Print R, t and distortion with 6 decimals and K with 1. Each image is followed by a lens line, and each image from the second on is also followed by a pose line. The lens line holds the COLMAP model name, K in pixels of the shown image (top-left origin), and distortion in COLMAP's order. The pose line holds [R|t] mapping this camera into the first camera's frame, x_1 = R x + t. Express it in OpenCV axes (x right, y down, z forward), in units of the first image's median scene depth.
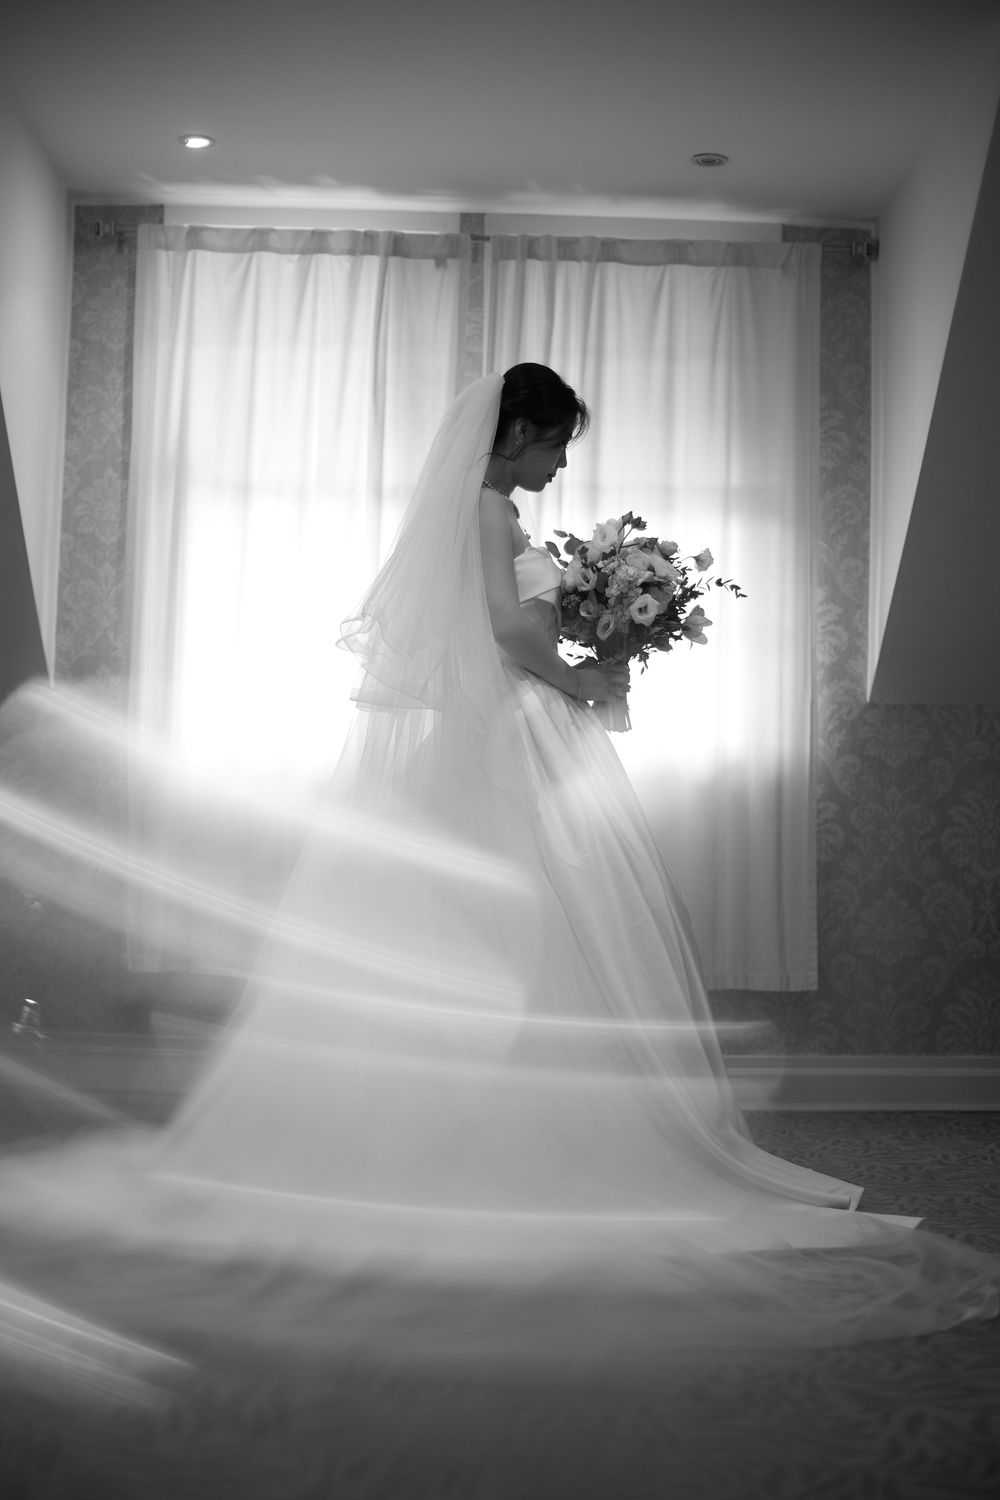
lens RADIAL K [[2188.7, 0, 496.6], [0, 2188.7, 744.4], [0, 0, 1]] dist [-0.110530, 0.000000]
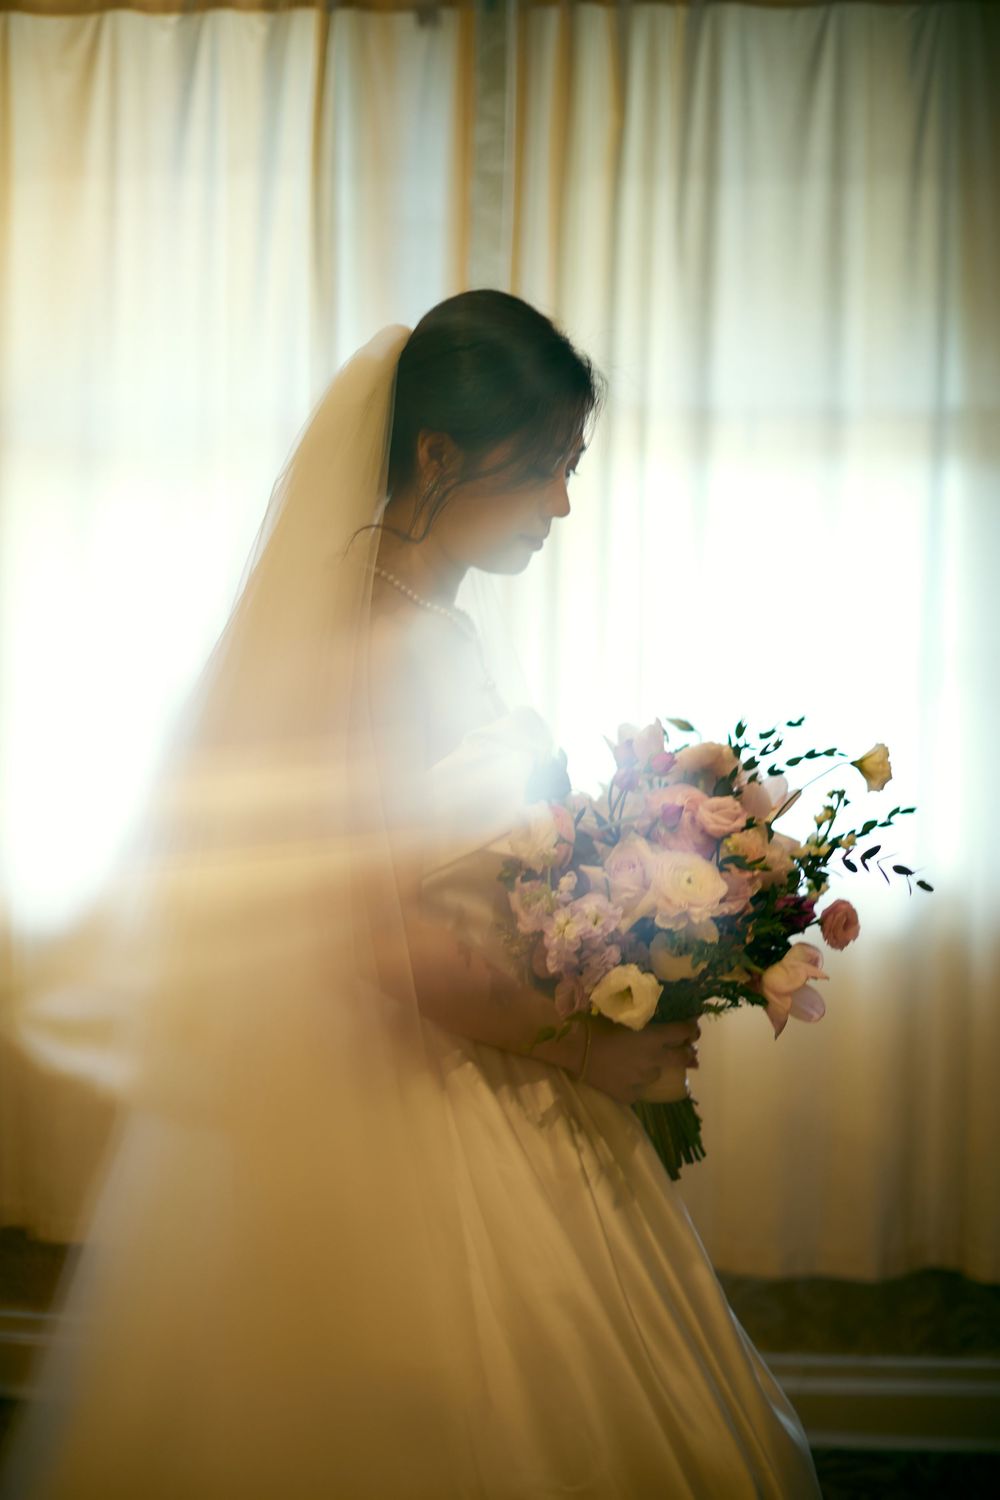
lens RADIAL K [[2188.7, 0, 497.6], [0, 2188.7, 748.8], [0, 0, 1]] dist [-0.110530, 0.000000]
pose [[0.995058, -0.005669, -0.099137, 0.047156], [0.019220, 0.990485, 0.136274, -0.109402], [0.097421, -0.137506, 0.985698, 0.422912]]
